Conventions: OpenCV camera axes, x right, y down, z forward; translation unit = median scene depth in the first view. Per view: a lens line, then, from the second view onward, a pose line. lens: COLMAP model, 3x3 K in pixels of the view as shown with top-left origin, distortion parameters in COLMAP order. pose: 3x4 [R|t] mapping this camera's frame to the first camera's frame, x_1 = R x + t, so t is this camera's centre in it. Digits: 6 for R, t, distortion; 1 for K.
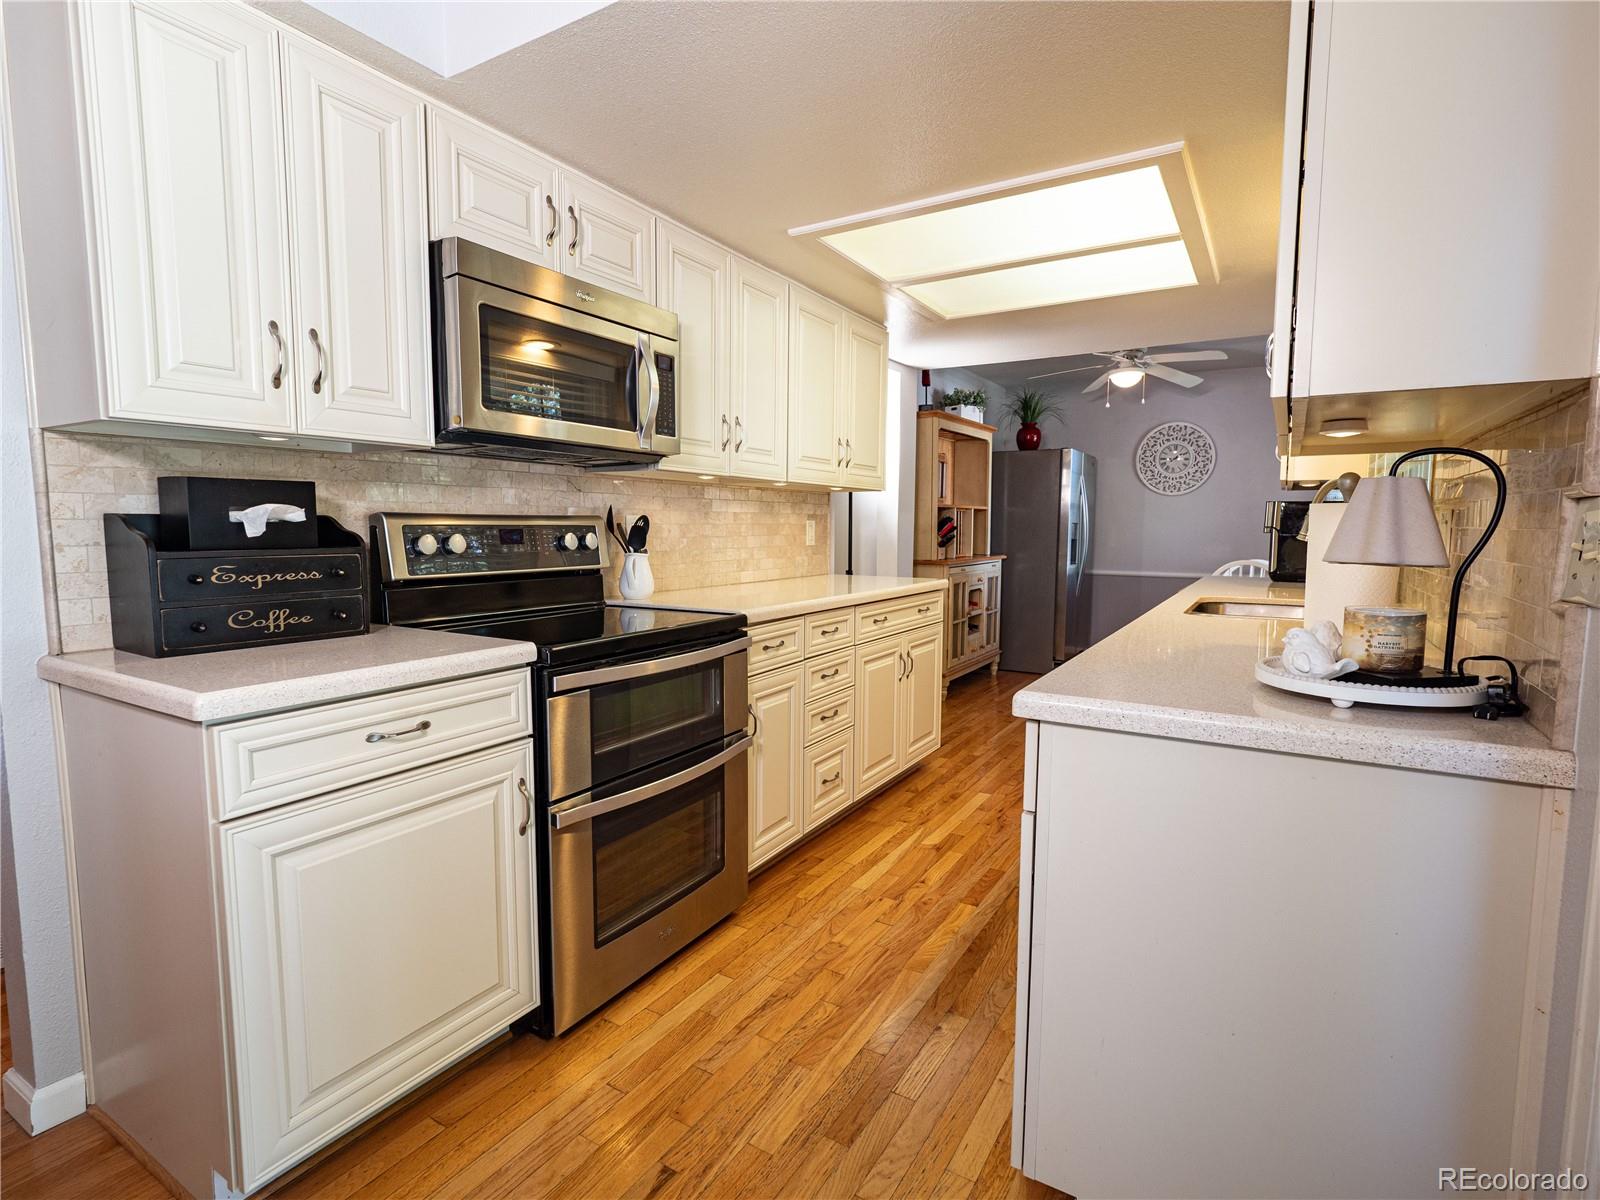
lens RADIAL K [[803.4, 0, 784.9], [0, 803.4, 602.5], [0, 0, 1]] dist [-0.003846, -0.000048]
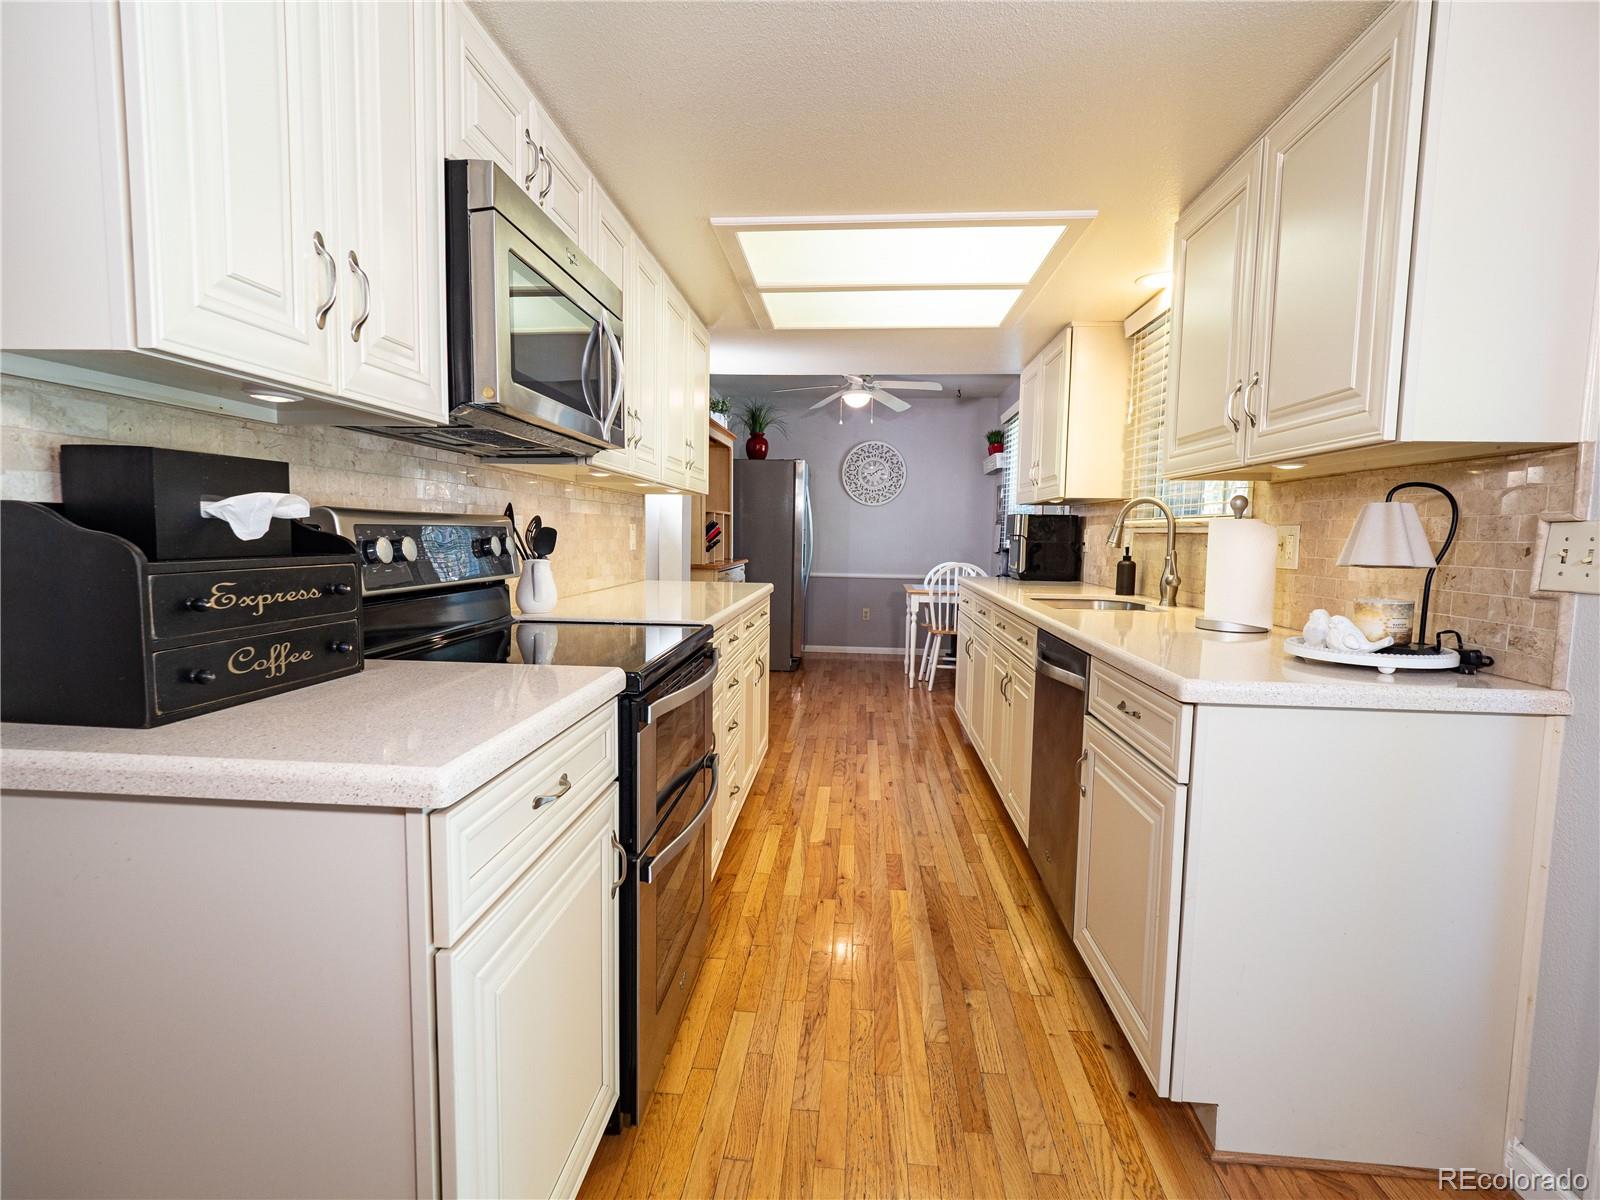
lens RADIAL K [[803.4, 0, 791.9], [0, 803.4, 607.8], [0, 0, 1]] dist [-0.003846, -0.000048]
pose [[0.892070, -0.031859, 0.450773, -0.382904], [0.031030, 0.999476, 0.009231, -0.010632], [-0.450831, 0.005753, 0.892591, 0.121580]]
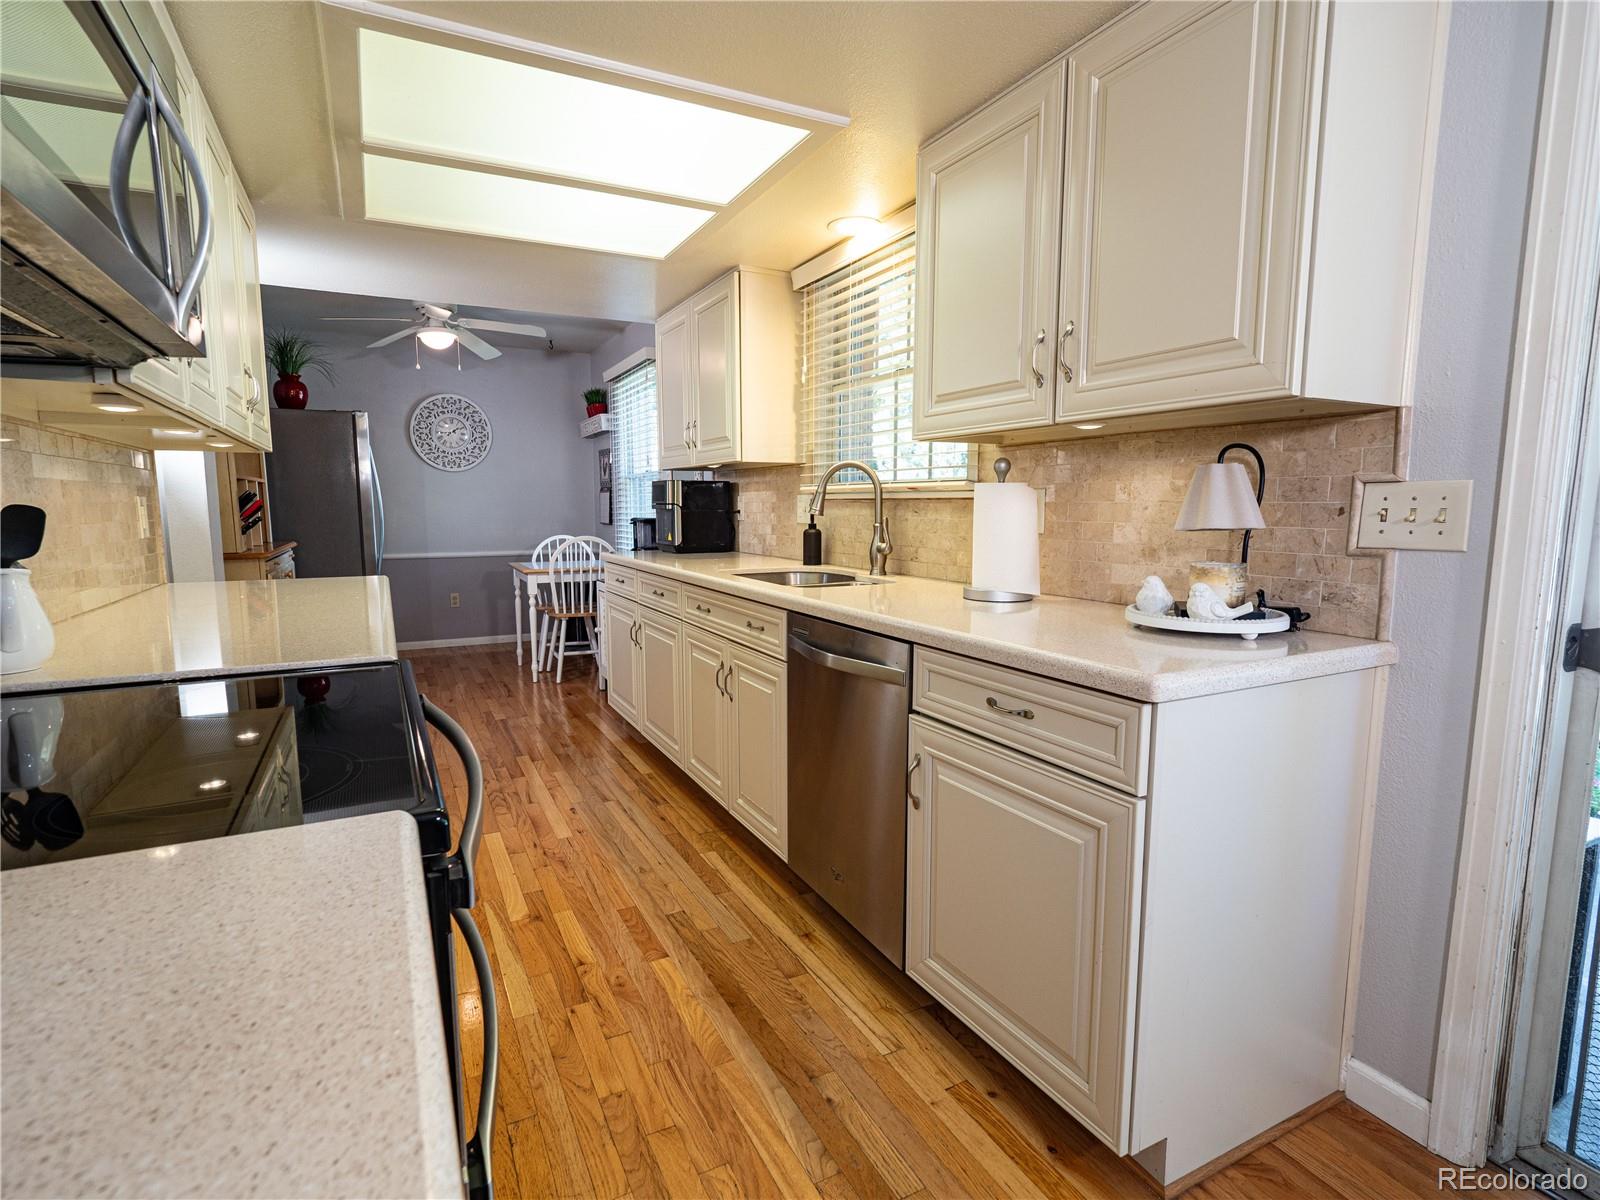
lens RADIAL K [[803.4, 0, 796.8], [0, 803.4, 606.1], [0, 0, 1]] dist [-0.003846, -0.000048]
pose [[0.516871, -0.112984, 0.848574, -0.383924], [0.086193, 0.993083, 0.079724, -0.044341], [-0.851713, 0.031934, 0.523035, 0.456134]]
